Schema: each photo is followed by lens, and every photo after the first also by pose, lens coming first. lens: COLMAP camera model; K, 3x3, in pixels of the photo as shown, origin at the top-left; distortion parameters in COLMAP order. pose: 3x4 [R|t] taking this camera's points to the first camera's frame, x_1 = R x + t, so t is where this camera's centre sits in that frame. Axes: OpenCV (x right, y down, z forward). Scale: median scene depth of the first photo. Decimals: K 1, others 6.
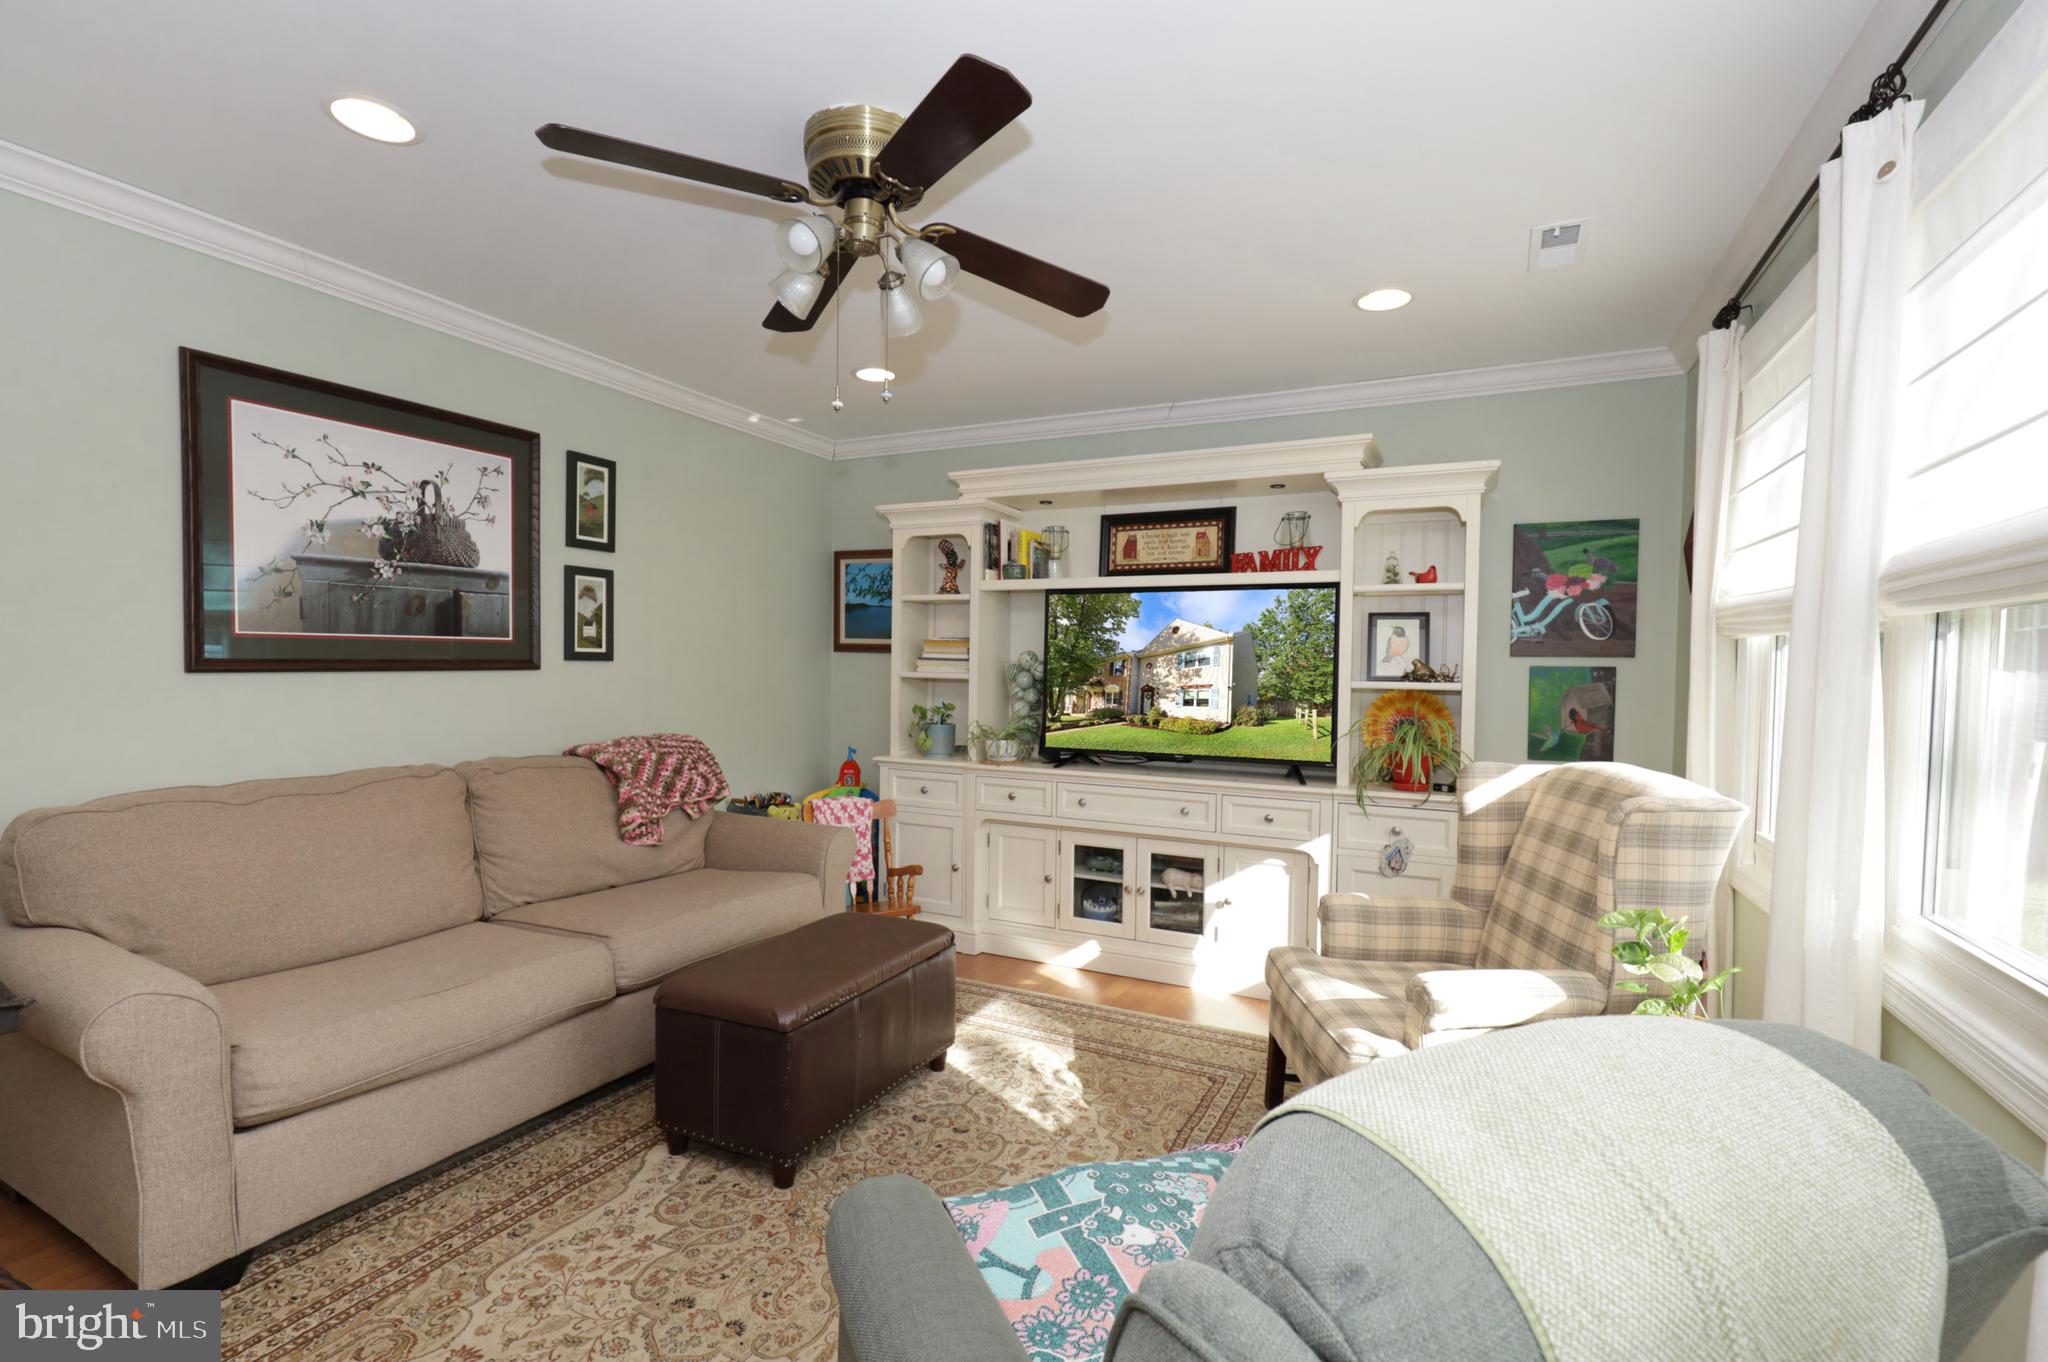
lens RADIAL K [[923.0, 0, 1021.4], [0, 923.0, 691.9], [0, 0, 1]] dist [-0.001087, -0.000110]
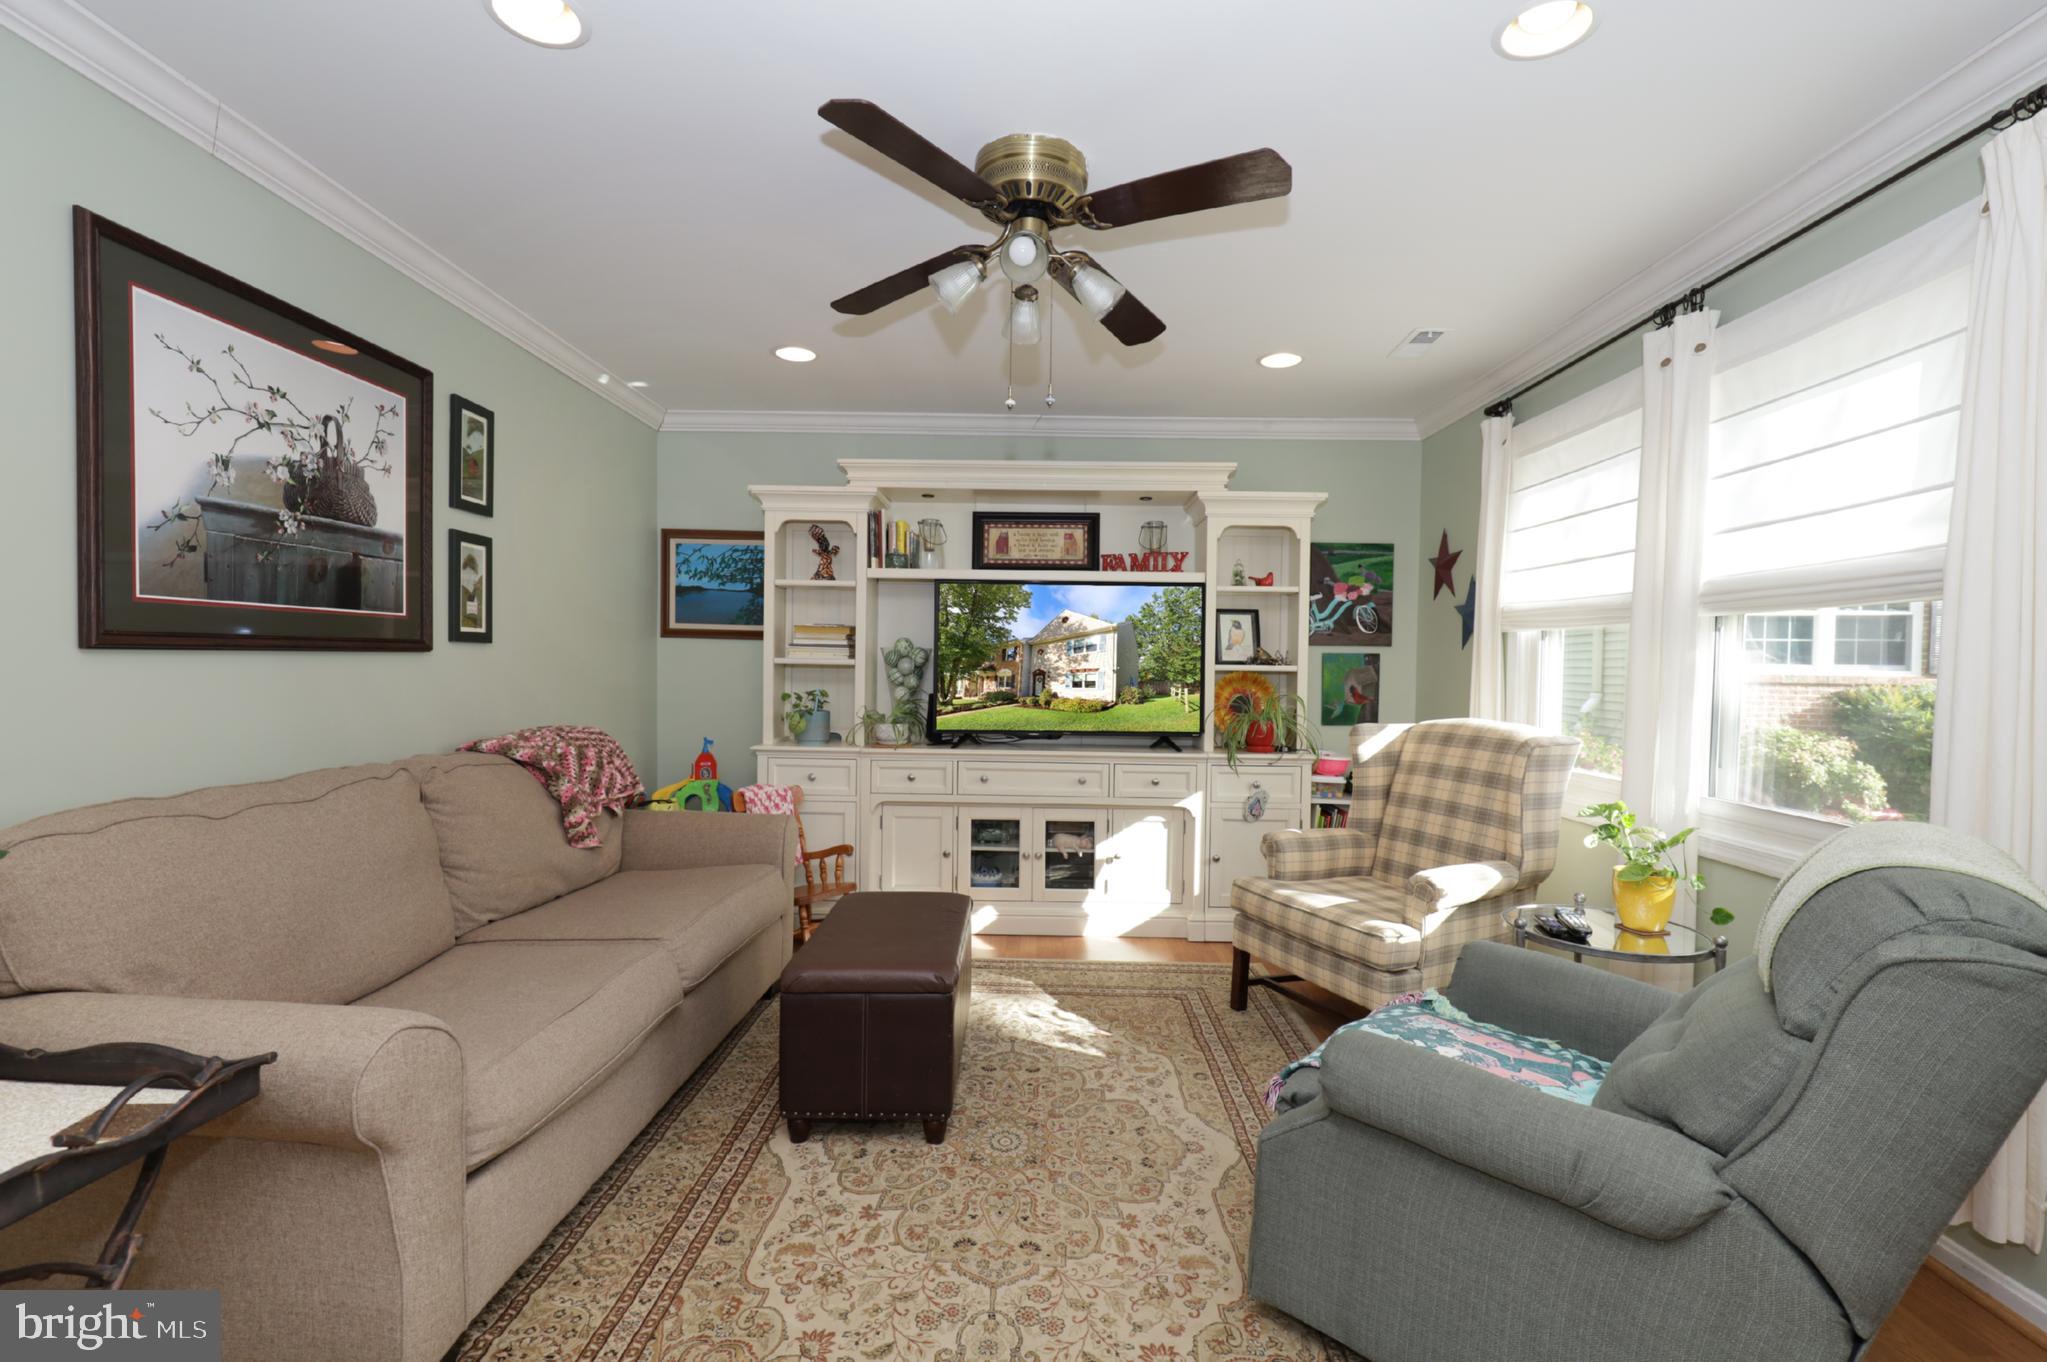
lens RADIAL K [[922.6, 0, 1027.7], [0, 922.6, 690.7], [0, 0, 1]] dist [-0.001087, -0.000110]
pose [[0.904700, -0.012934, 0.425852, -0.485974], [0.011126, 0.999915, 0.006733, 0.014725], [-0.425903, -0.001353, 0.904768, 0.008421]]
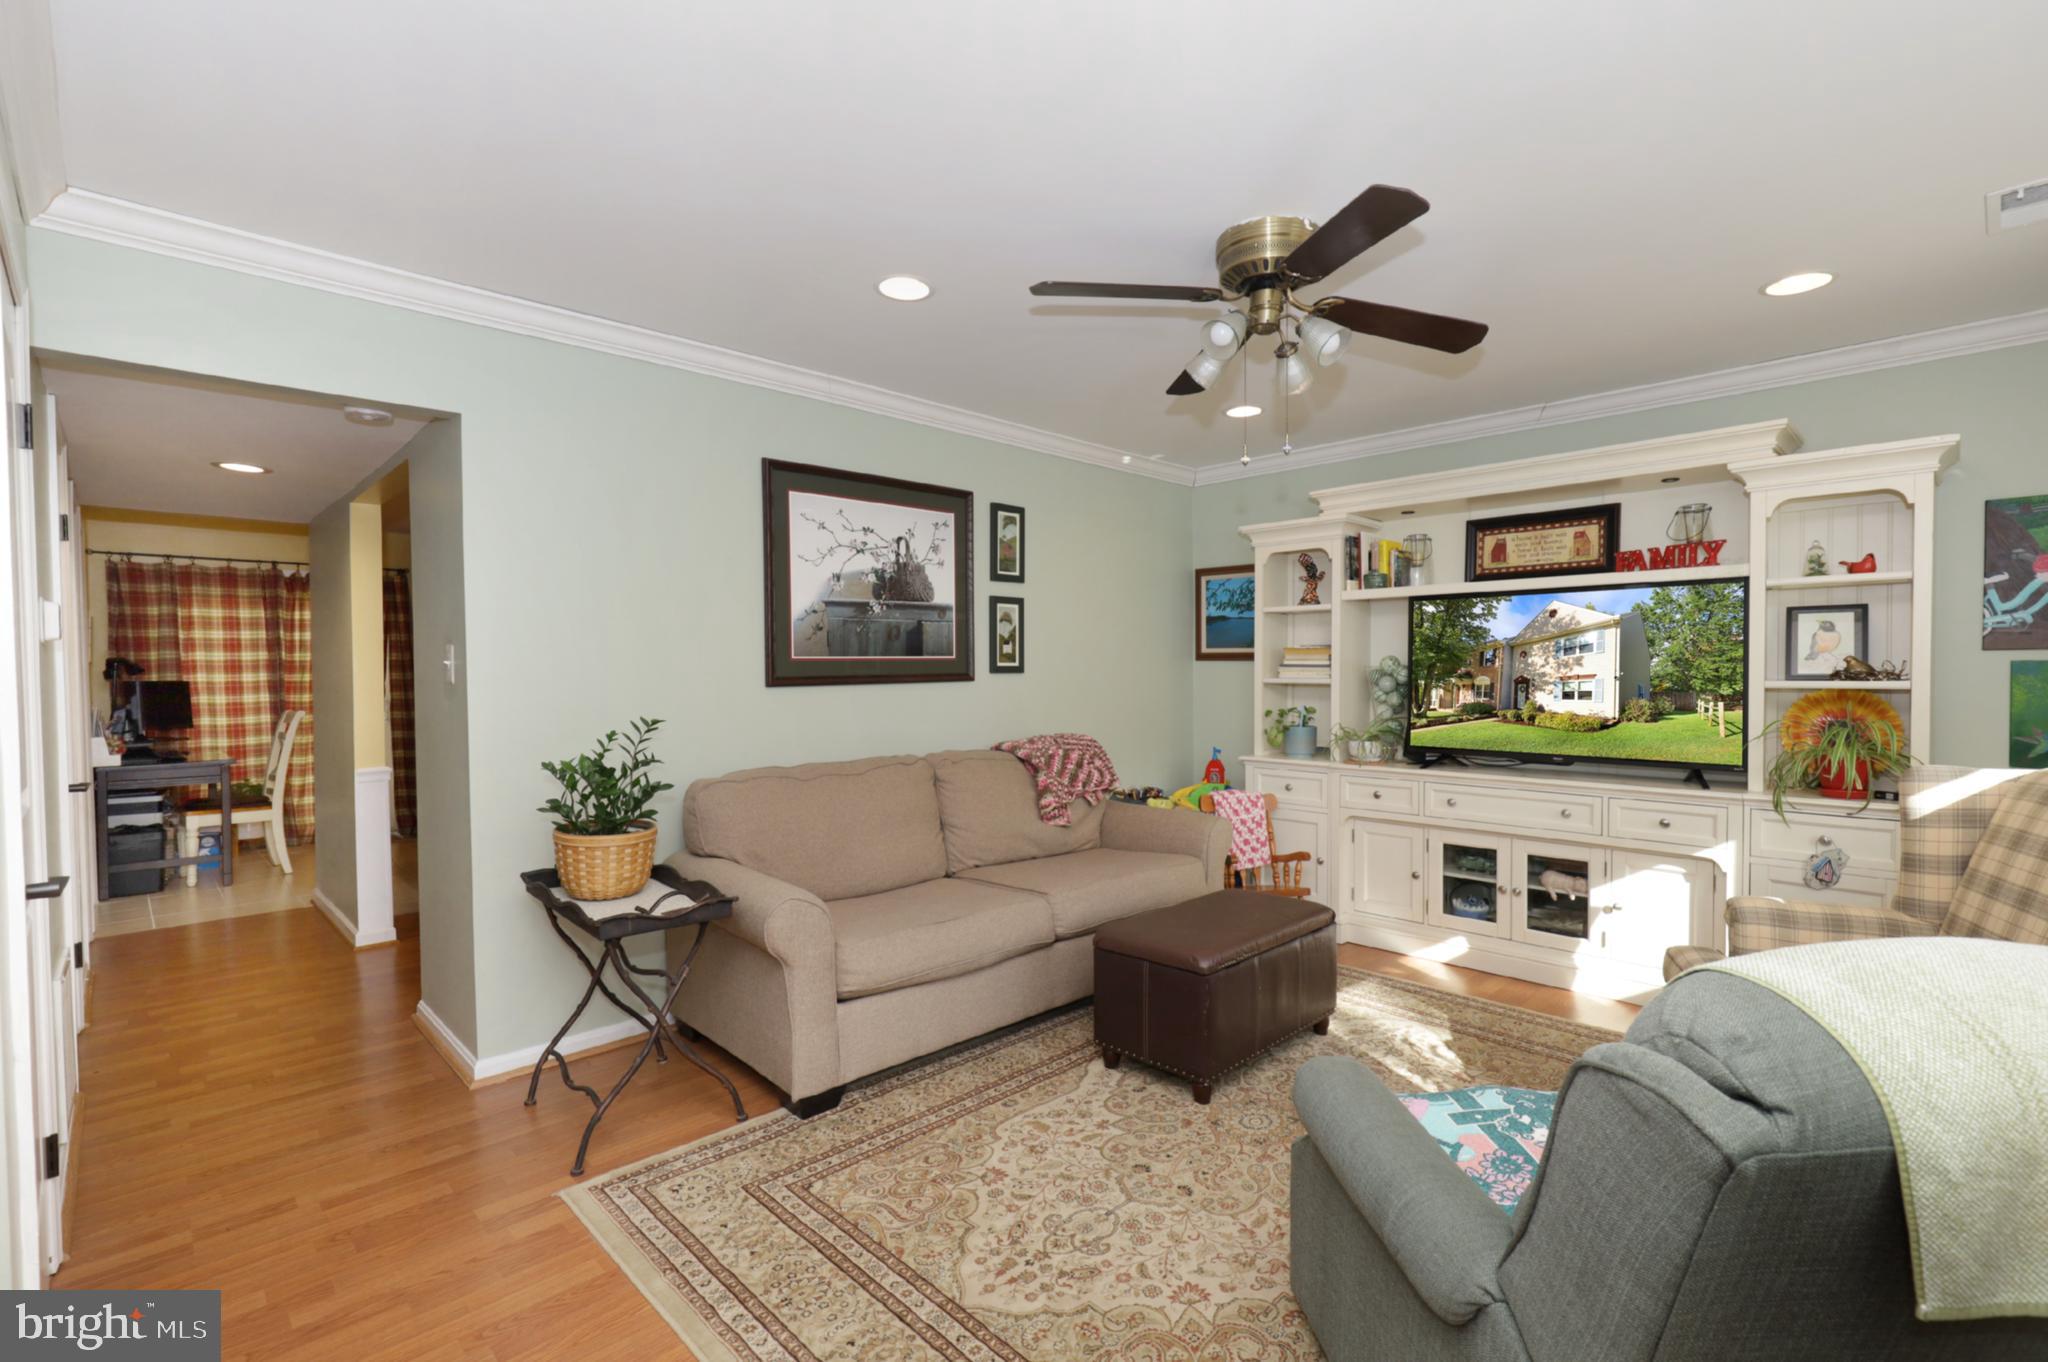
lens RADIAL K [[923.0, 0, 1023.5], [0, 923.0, 691.3], [0, 0, 1]] dist [-0.001087, -0.000110]
pose [[0.941963, -0.011127, -0.335532, -0.052564], [0.008599, 0.999922, -0.009020, 0.001914], [0.335607, 0.005612, 0.941985, -0.184577]]
